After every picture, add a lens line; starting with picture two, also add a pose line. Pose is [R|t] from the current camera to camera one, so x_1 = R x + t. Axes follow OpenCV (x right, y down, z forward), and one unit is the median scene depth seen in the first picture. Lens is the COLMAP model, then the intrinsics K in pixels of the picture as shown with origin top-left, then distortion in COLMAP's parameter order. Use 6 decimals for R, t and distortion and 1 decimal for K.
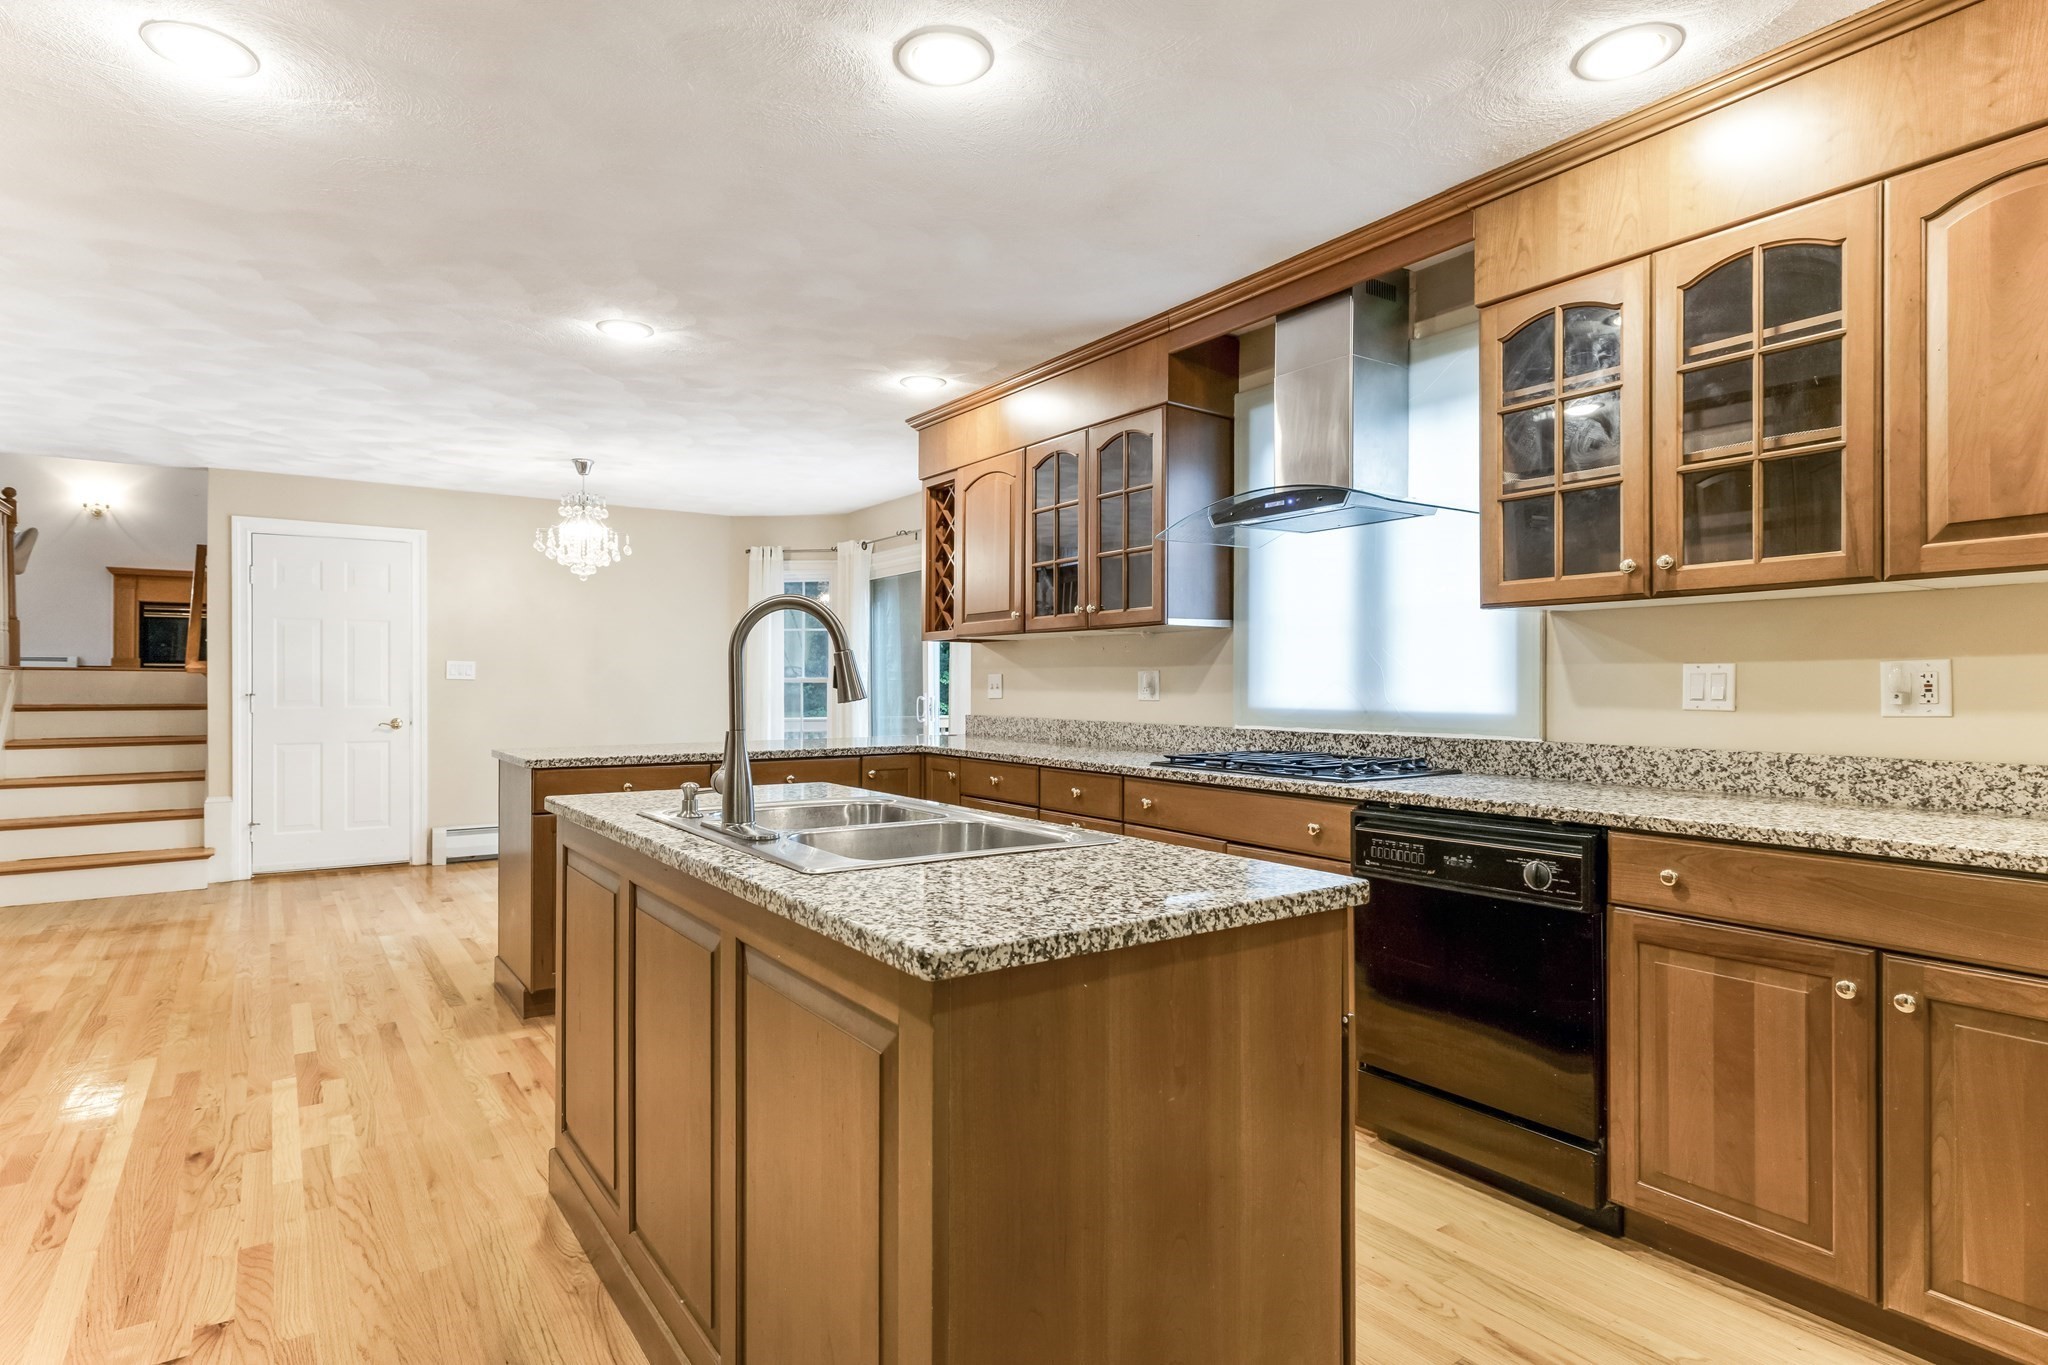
lens RADIAL K [[1086.4, 0, 1012.0], [0, 1086.4, 684.3], [0, 0, 1]] dist [0.006931, 0.000756]
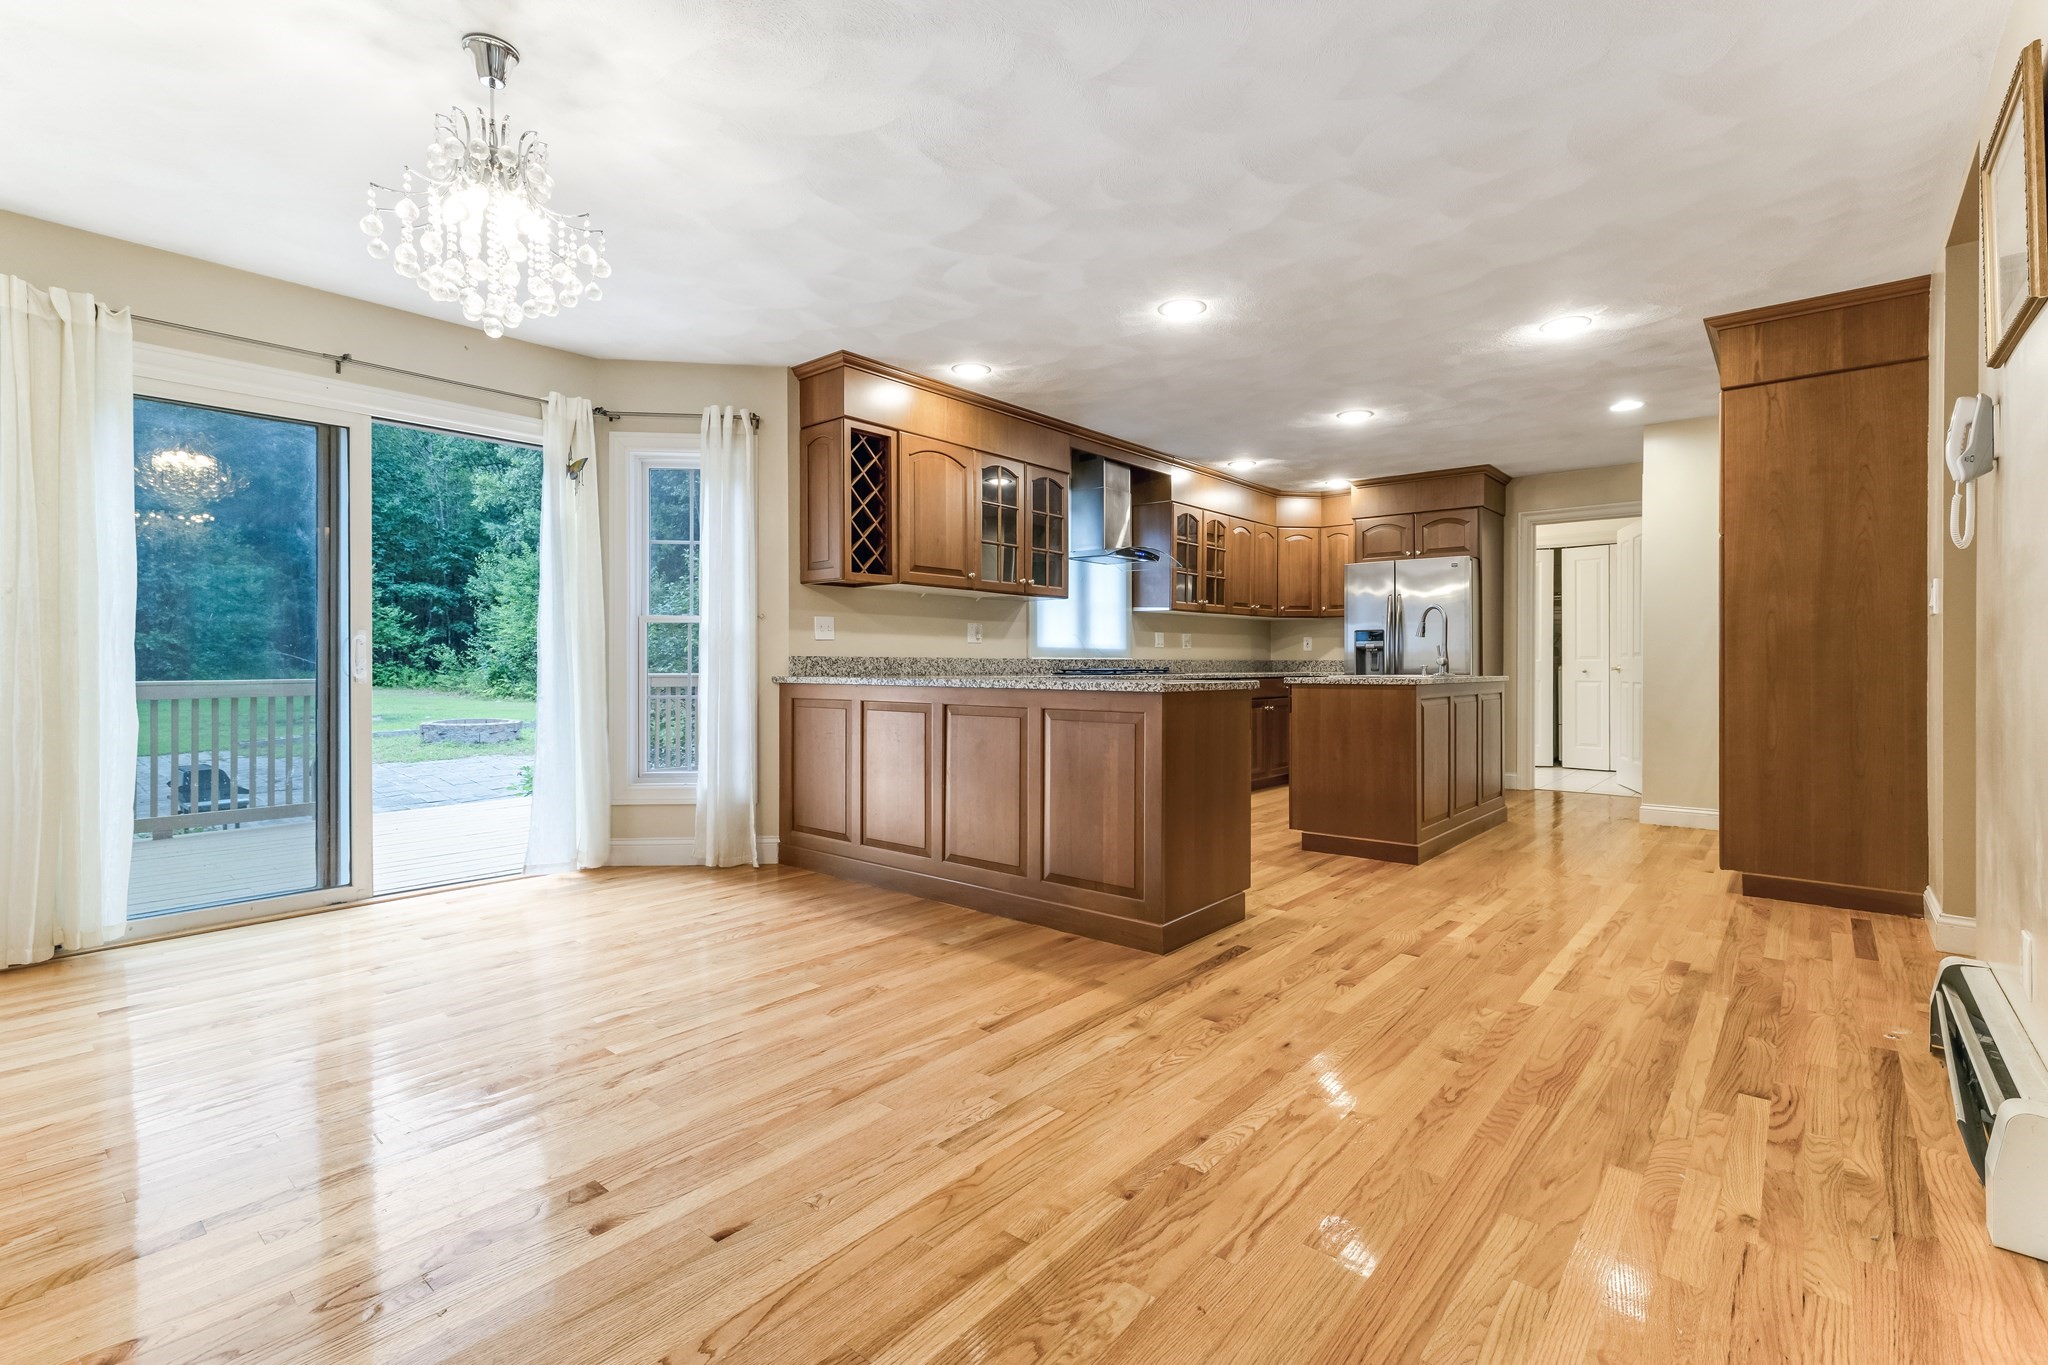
lens RADIAL K [[922.7, 0, 1041.6], [0, 922.7, 657.5], [0, 0, 1]] dist [0.002877, 0.002811]
pose [[-0.270889, 0.005301, 0.962596, -1.236723], [-0.002205, 0.999979, -0.006127, 0.047144], [-0.962608, -0.003783, -0.270871, 1.386134]]
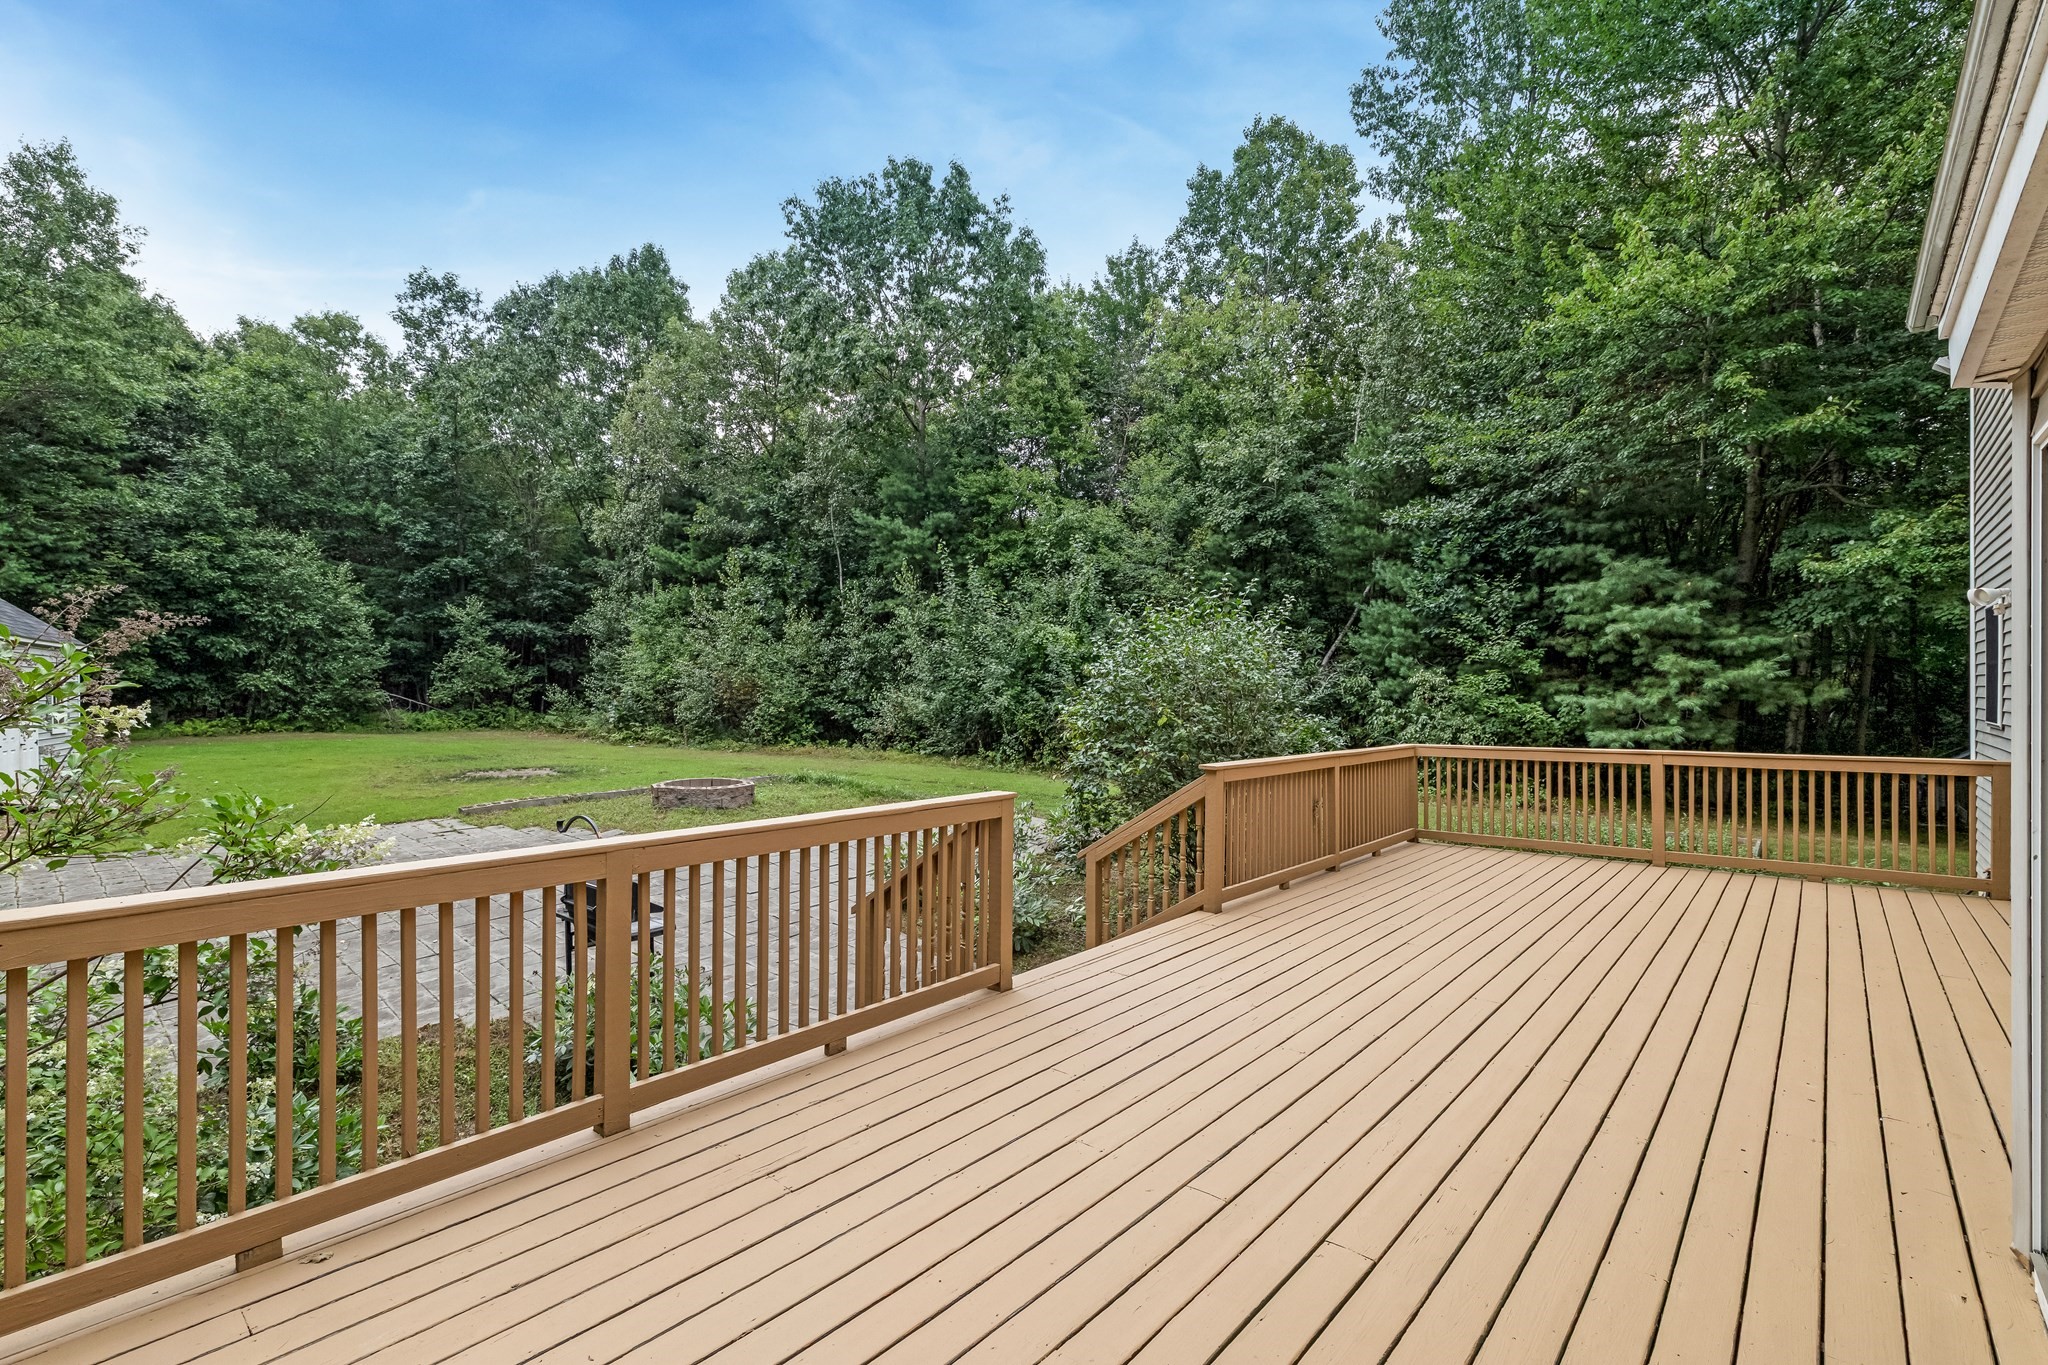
lens RADIAL K [[914.2, 0, 1025.8], [0, 914.2, 687.9], [0, 0, 1]] dist [0.000743, 0.000043]
pose [[-0.242764, 0.004660, 0.970074, -1.158077], [0.000448, 0.999989, -0.004692, 0.037455], [-0.970085, -0.000704, -0.242764, 1.481963]]
